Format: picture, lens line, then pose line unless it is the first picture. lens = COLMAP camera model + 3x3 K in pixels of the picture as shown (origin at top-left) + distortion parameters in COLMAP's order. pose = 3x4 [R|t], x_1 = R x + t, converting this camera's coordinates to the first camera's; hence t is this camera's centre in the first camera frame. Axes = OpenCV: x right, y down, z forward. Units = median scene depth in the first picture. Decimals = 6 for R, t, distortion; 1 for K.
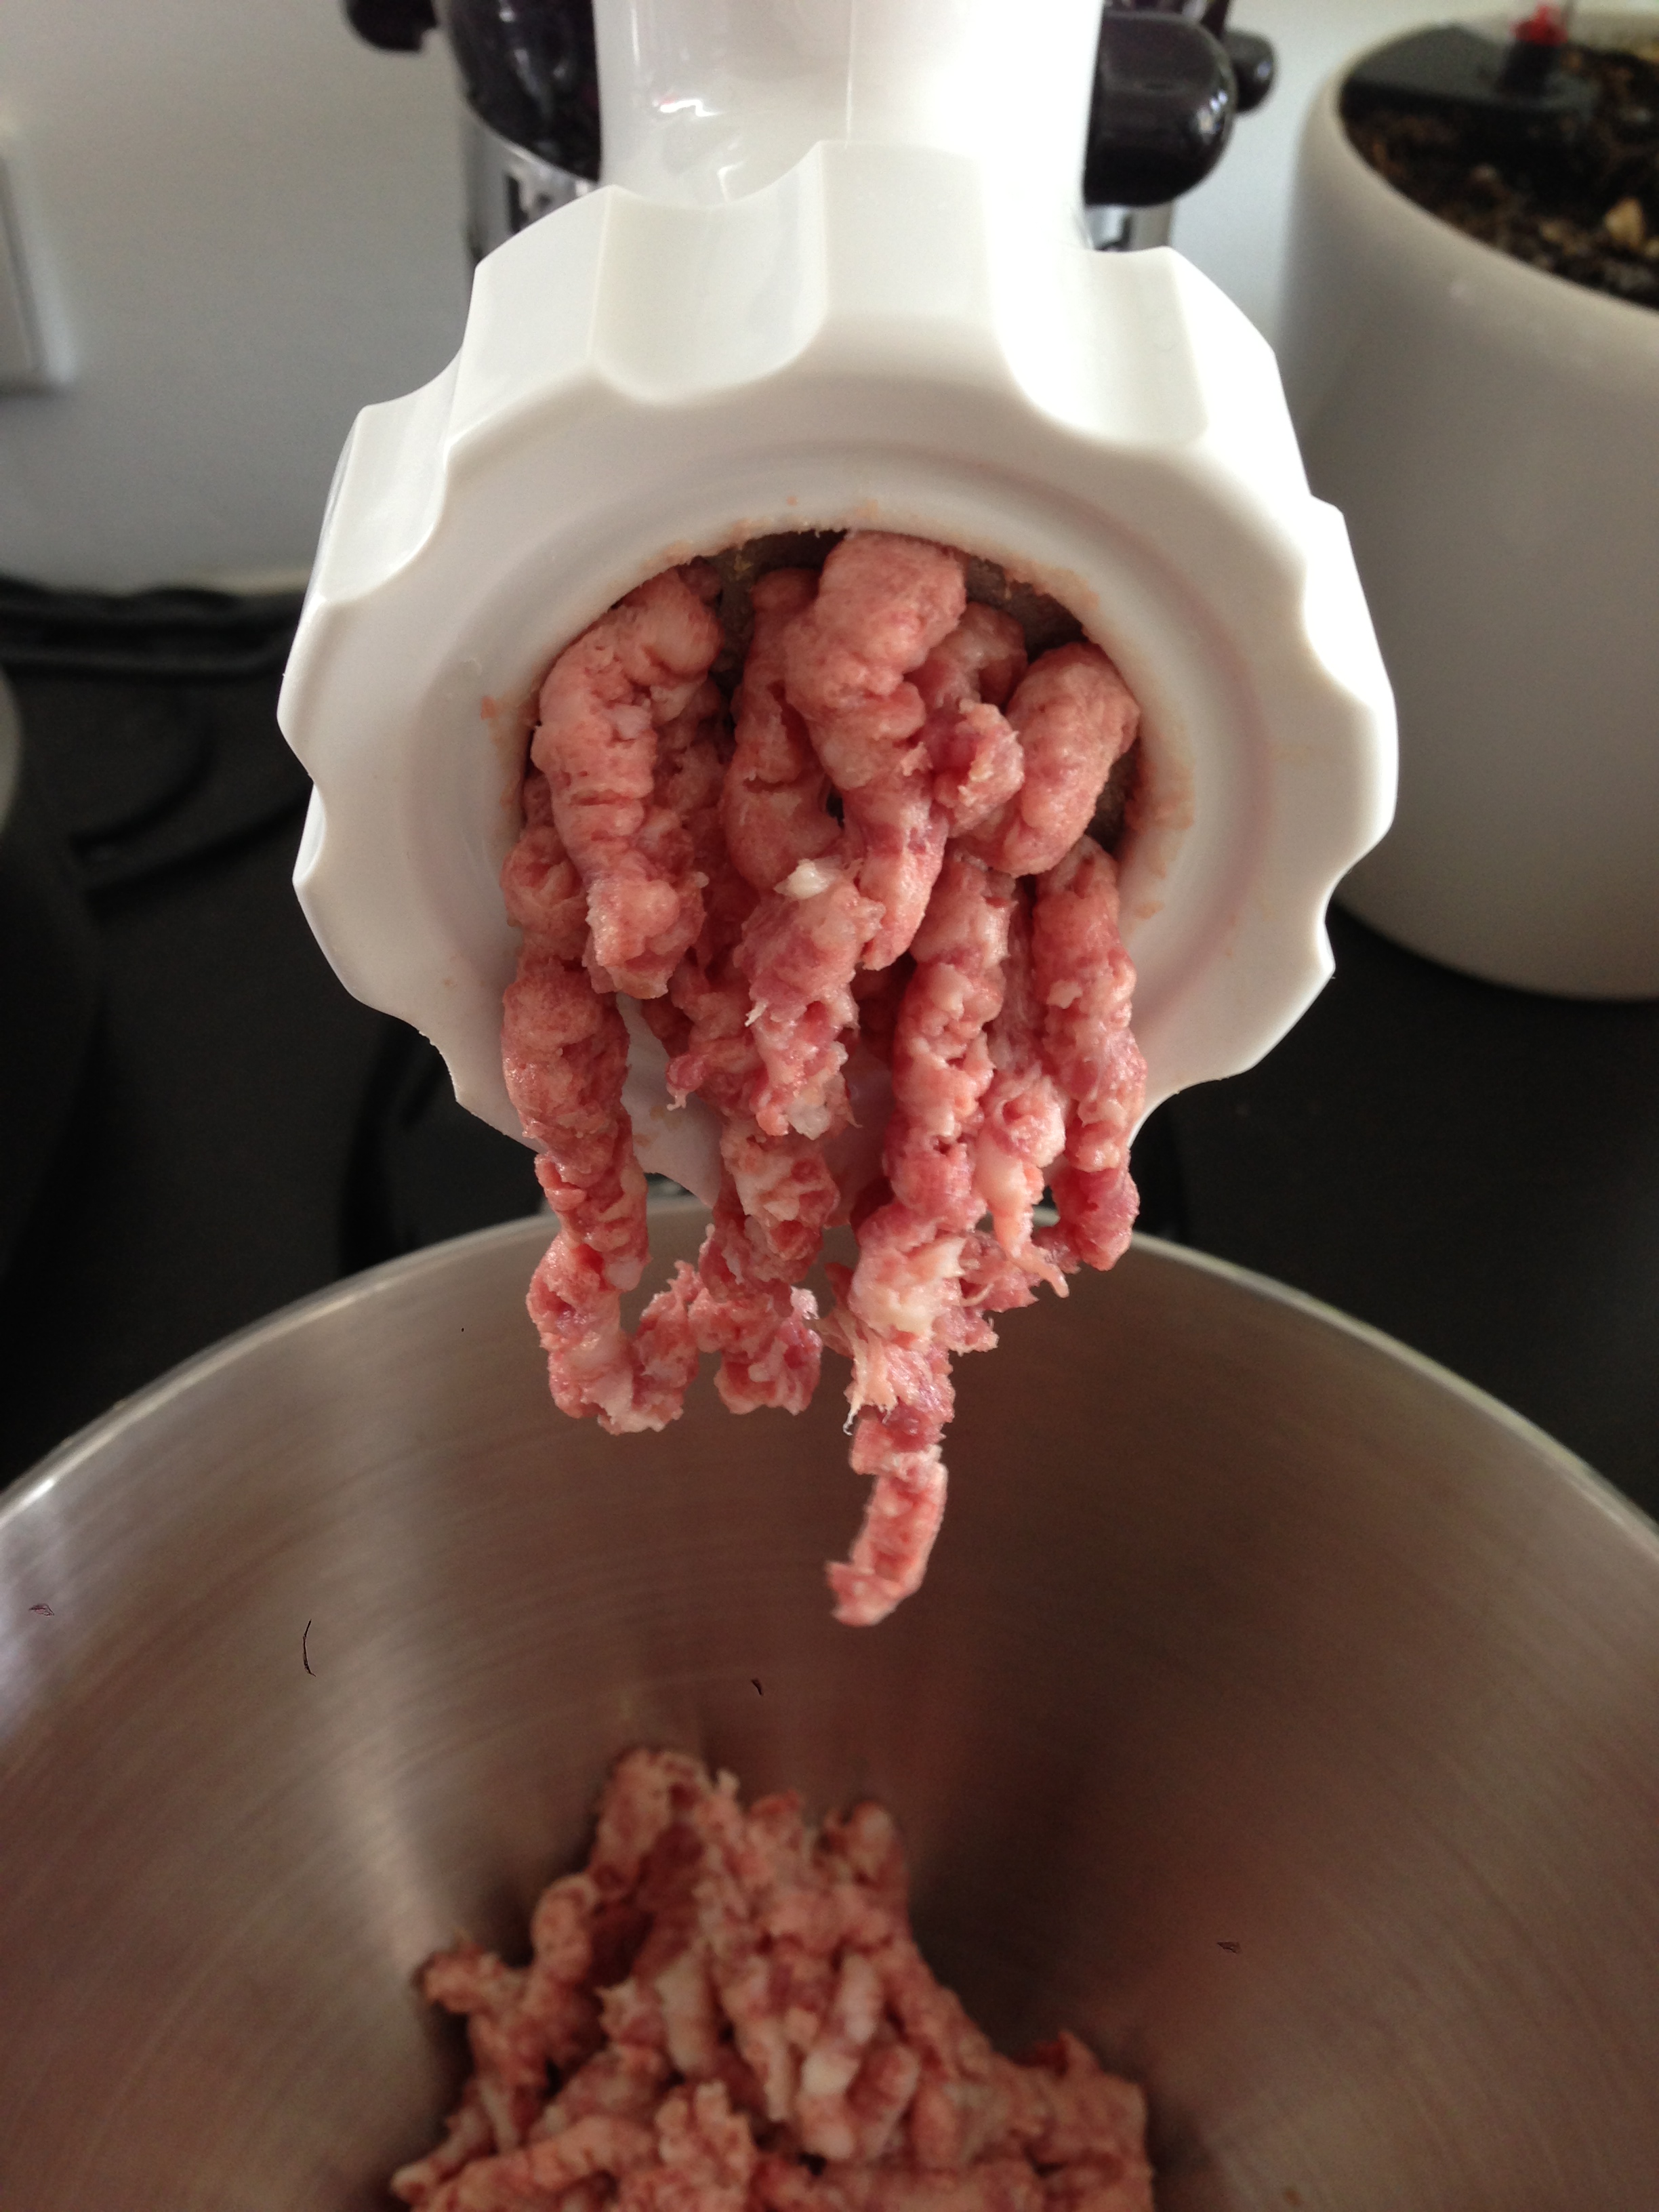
lens RADIAL K [[2163.9, 0, 830.1], [0, 2163.9, 1102.2], [0, 0, 1]] dist [0.014371, -0.193201]
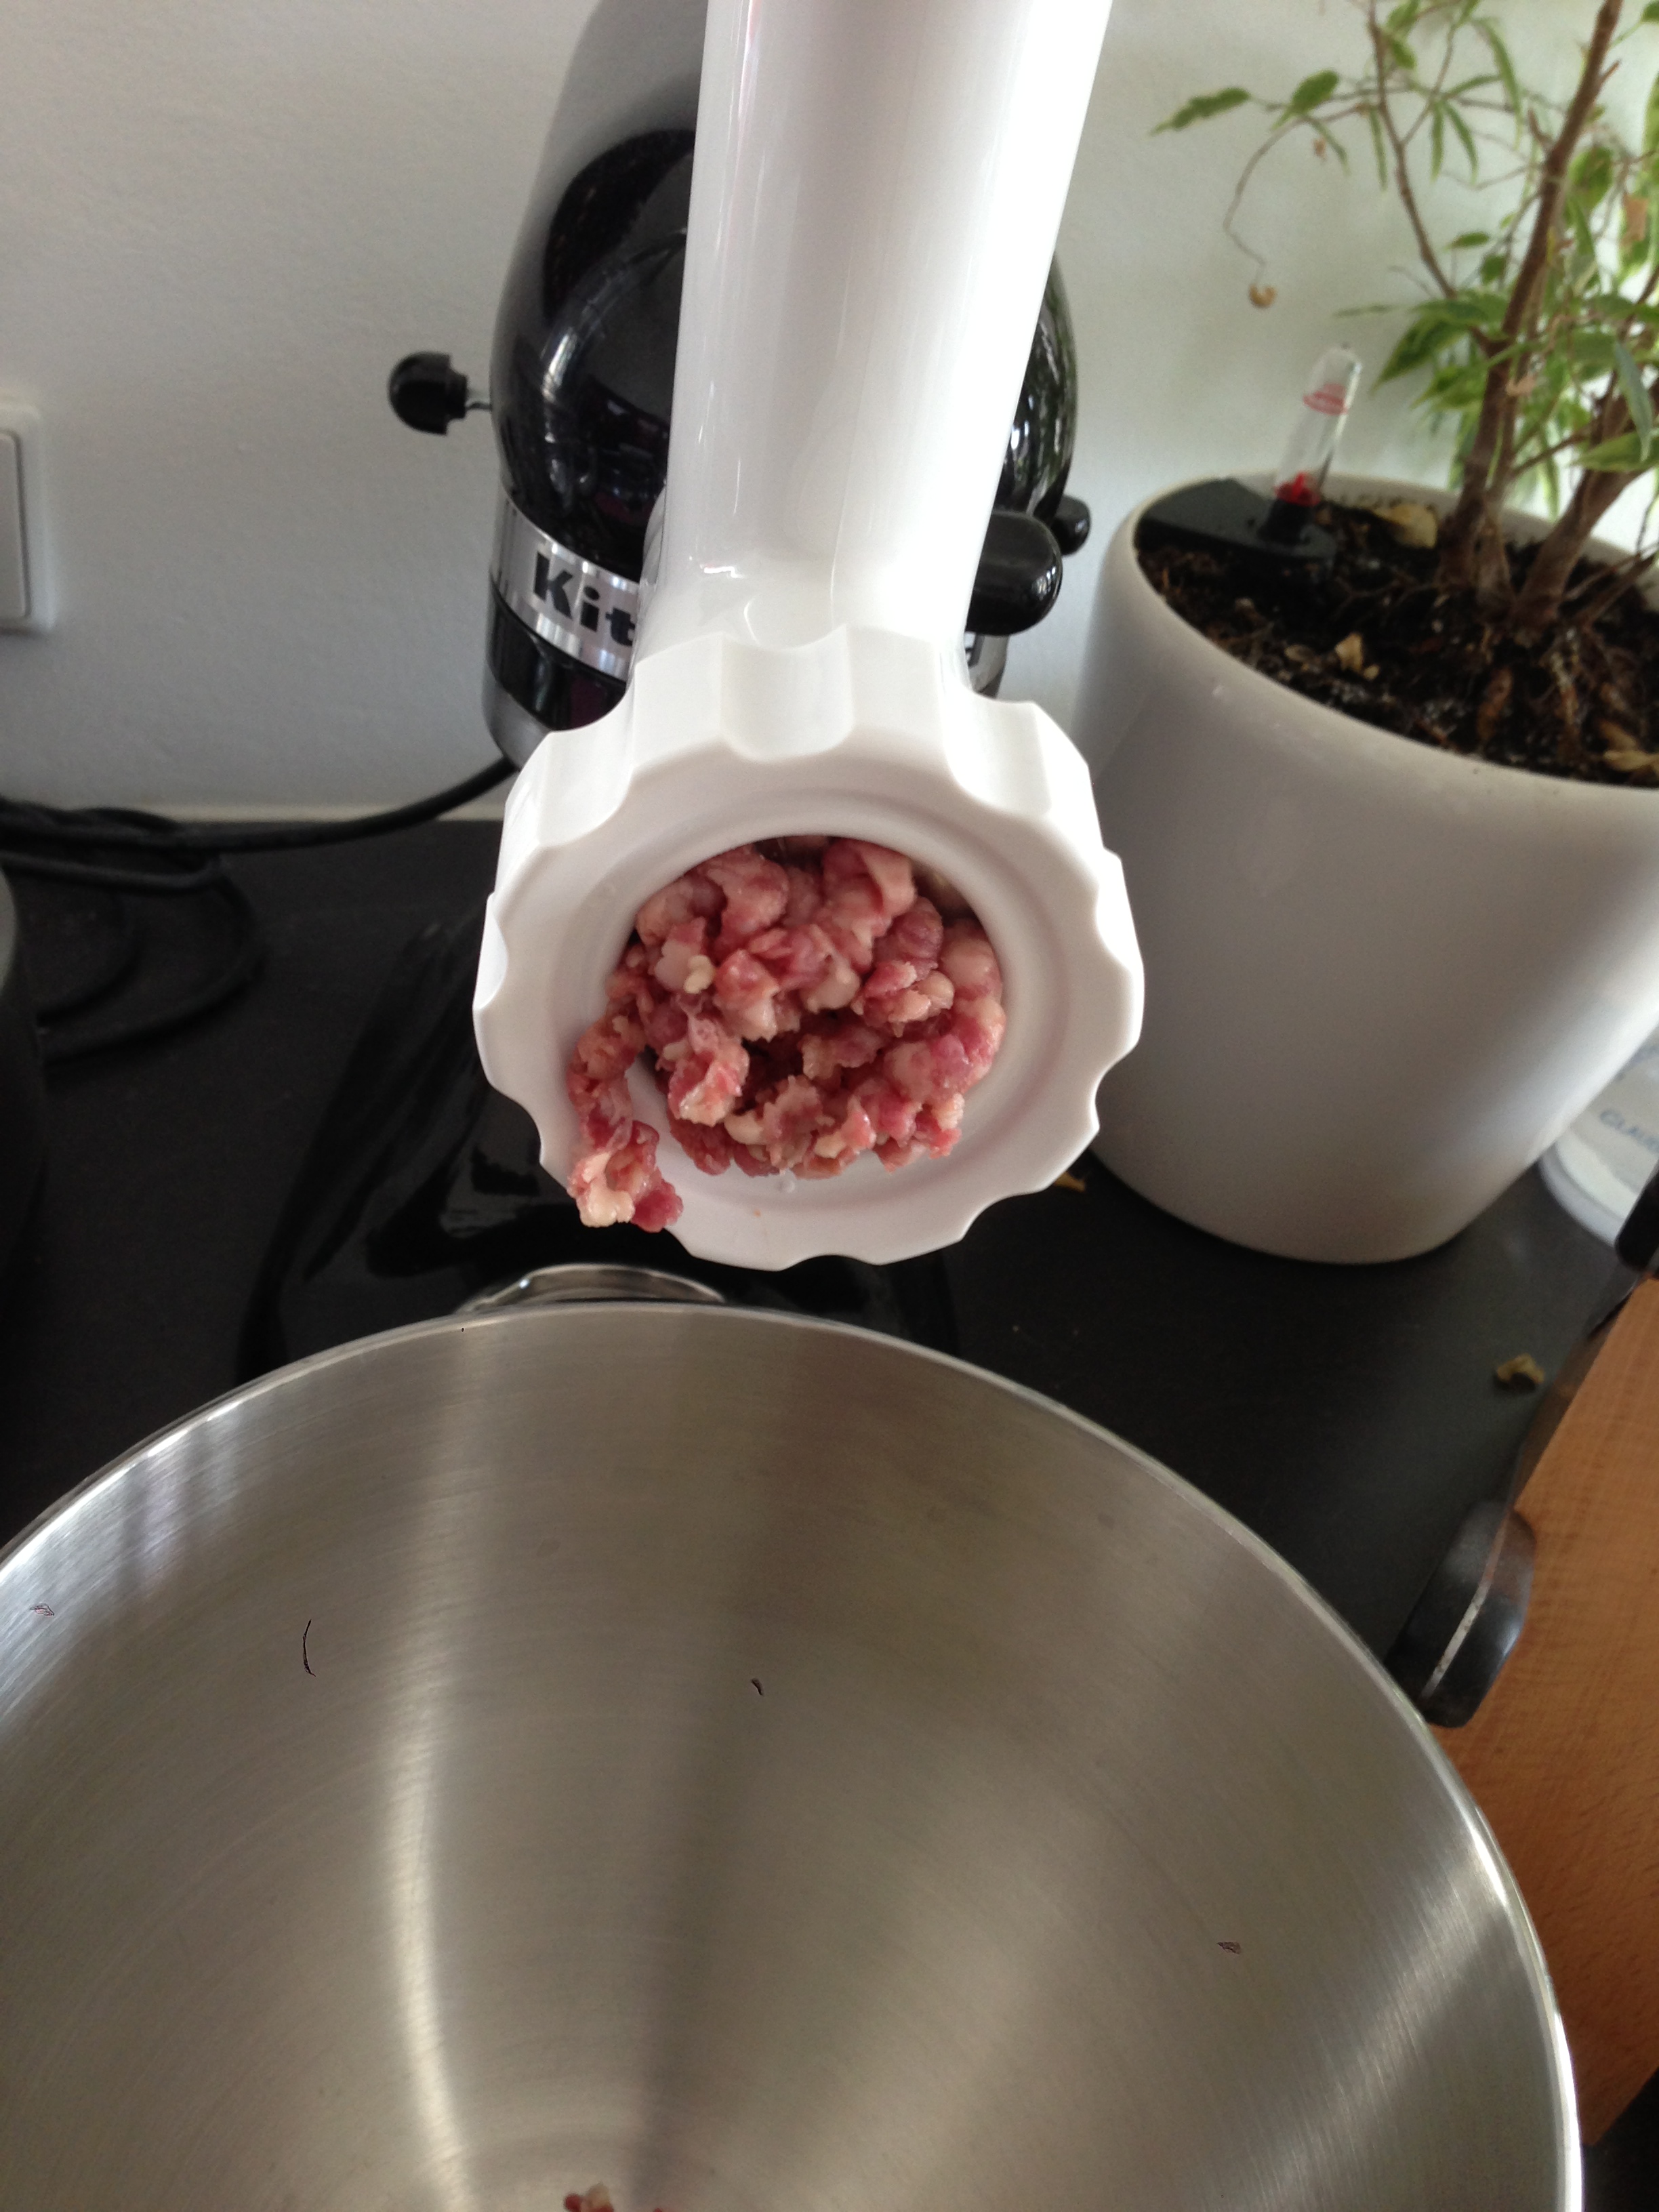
lens RADIAL K [[2163.9, 0, 830.1], [0, 2163.9, 1102.2], [0, 0, 1]] dist [0.014371, -0.193201]
pose [[0.990022, 0.091028, 0.107565, -0.054037], [-0.076199, 0.987947, -0.134736, 0.056567], [-0.118534, 0.125195, 0.985026, -0.218058]]
